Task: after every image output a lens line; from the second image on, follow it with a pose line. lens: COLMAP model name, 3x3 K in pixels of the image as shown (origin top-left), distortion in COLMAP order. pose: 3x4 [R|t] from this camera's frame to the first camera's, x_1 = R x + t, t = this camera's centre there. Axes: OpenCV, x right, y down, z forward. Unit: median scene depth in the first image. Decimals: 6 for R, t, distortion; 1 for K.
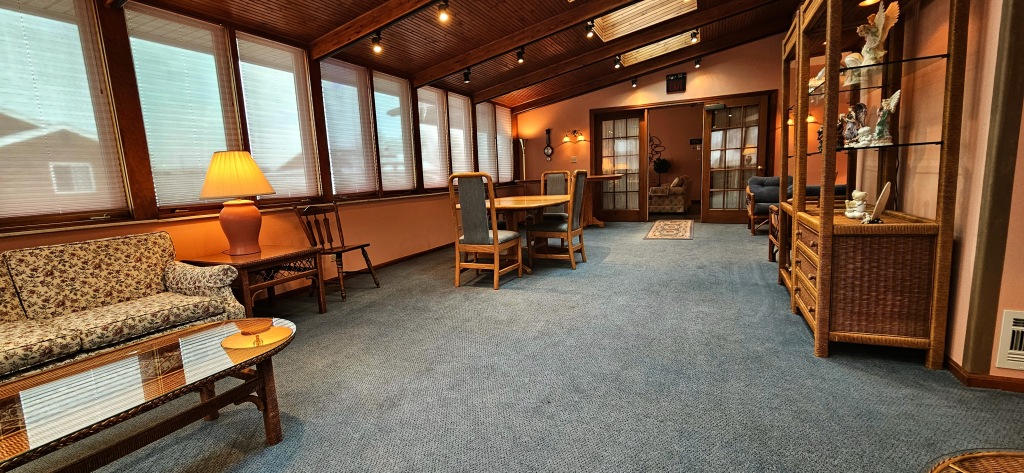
lens RADIAL K [[424.2, 0, 509.0], [0, 424.2, 239.2], [0, 0, 1]] dist [-0.000250, -0.000273]
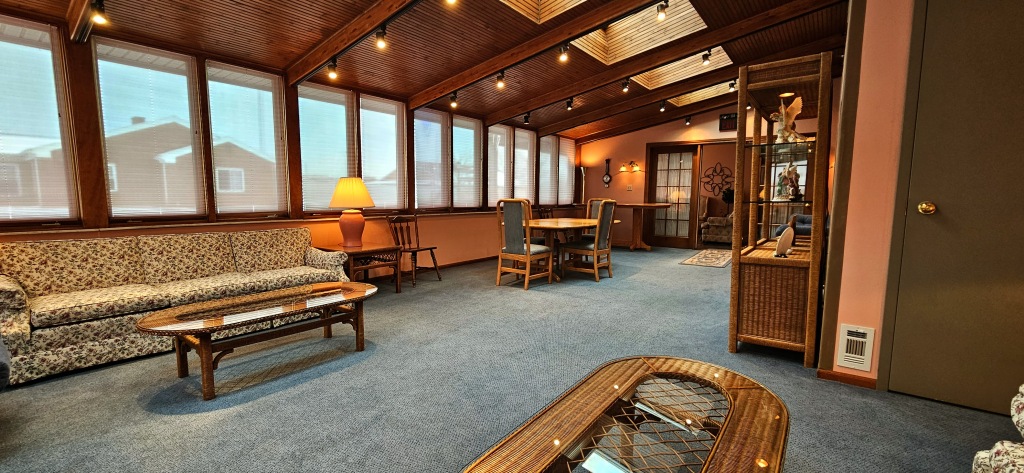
lens RADIAL K [[428.6, 0, 510.5], [0, 428.6, 238.8], [0, 0, 1]] dist [0.001860, -0.000068]
pose [[0.978011, 0.072988, -0.195364, 0.160761], [-0.080893, 0.996184, -0.032783, 0.009830], [0.192226, 0.047866, 0.980183, -0.279649]]
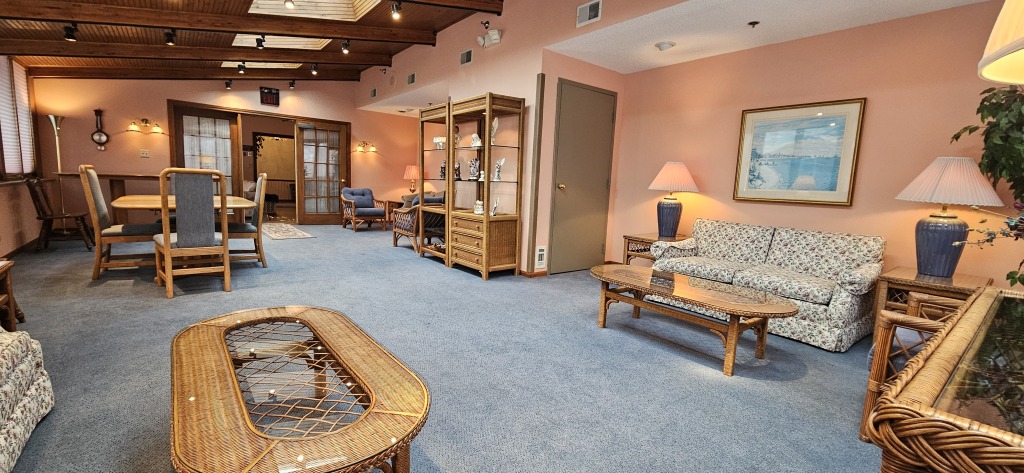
lens RADIAL K [[420.5, 0, 512.0], [0, 420.5, 236.5], [0, 0, 1]] dist [0.007884, 0.000064]
pose [[0.436980, -0.048668, 0.898153, -0.588889], [0.068662, 0.997426, 0.020641, 0.016557], [-0.896847, 0.052649, 0.439197, -0.015053]]
